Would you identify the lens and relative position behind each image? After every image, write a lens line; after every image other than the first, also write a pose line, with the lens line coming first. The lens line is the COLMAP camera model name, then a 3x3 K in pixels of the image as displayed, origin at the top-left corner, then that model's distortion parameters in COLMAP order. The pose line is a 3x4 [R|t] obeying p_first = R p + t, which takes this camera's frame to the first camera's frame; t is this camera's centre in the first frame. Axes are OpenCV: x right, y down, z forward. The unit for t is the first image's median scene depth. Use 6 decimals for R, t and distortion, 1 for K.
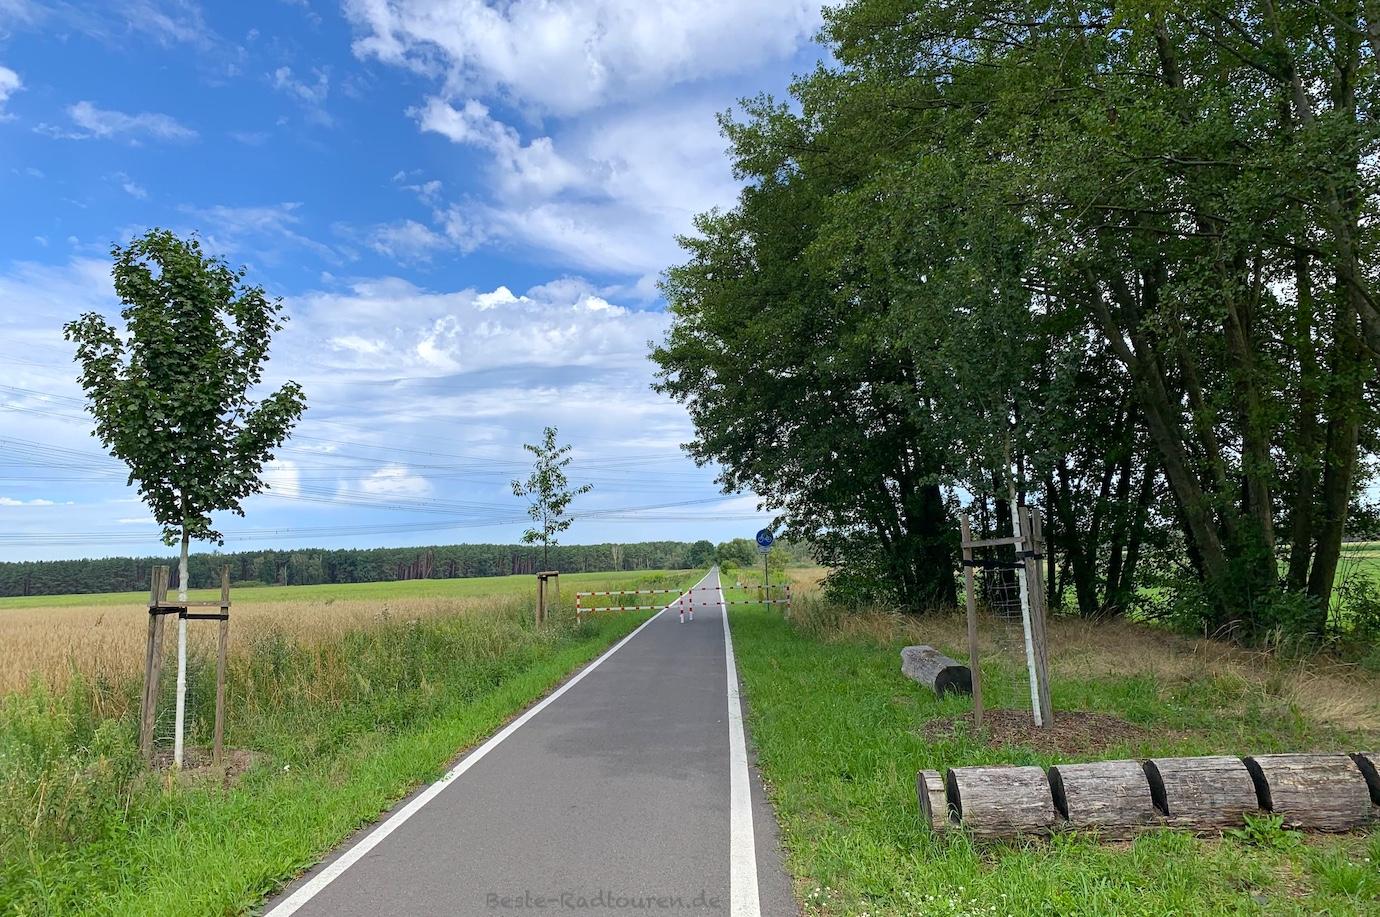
lens RADIAL K [[1054.4, 0, 686.7], [0, 1054.4, 457.6], [0, 0, 1]] dist [0.030094, -0.015690]
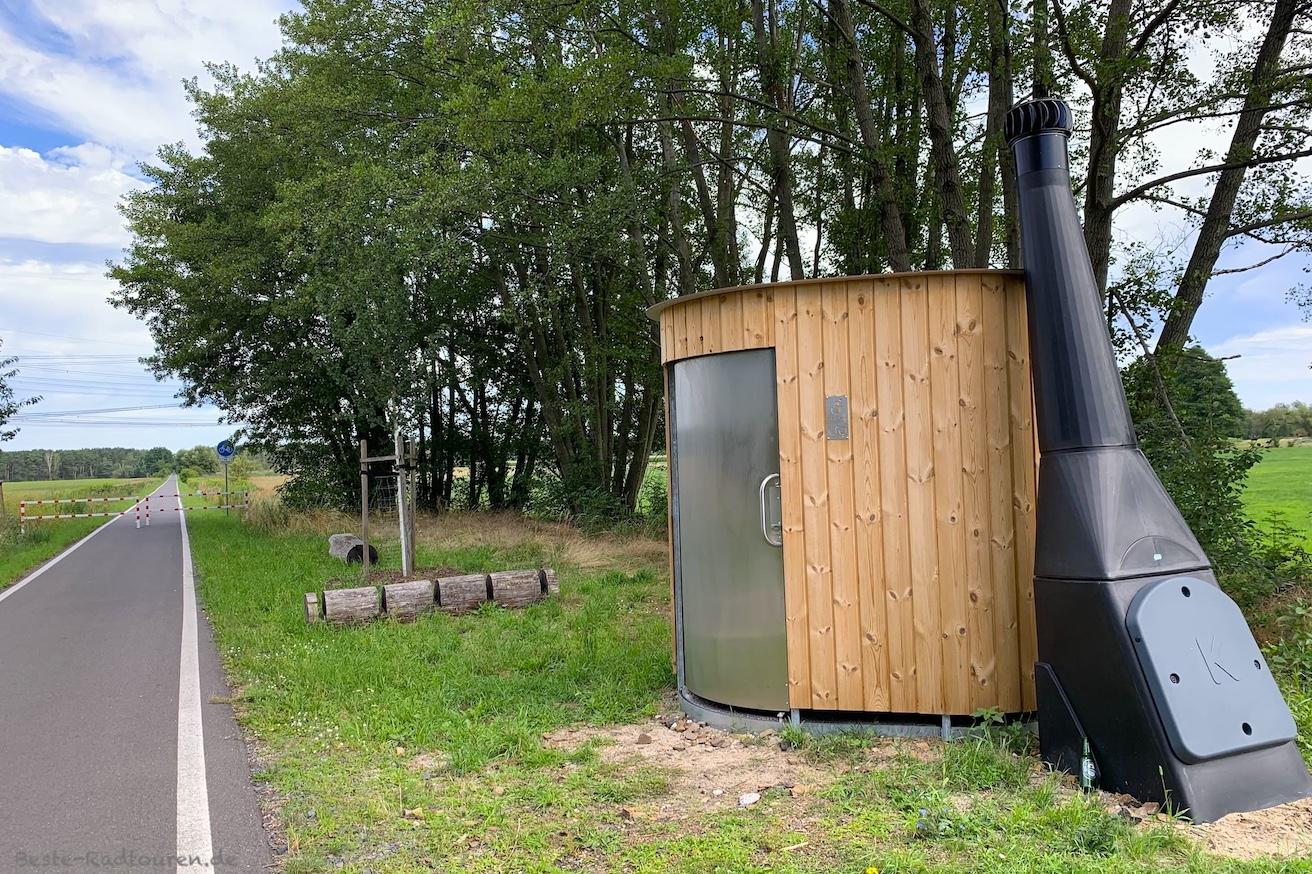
lens RADIAL K [[1002.5, 0, 655.2], [0, 1002.5, 424.3], [0, 0, 1]] dist [0.030094, -0.015690]
pose [[0.890617, 0.018133, 0.454392, -0.004001], [-0.042617, 0.998135, 0.043697, -0.014167], [-0.452753, -0.058282, 0.889729, -0.132894]]
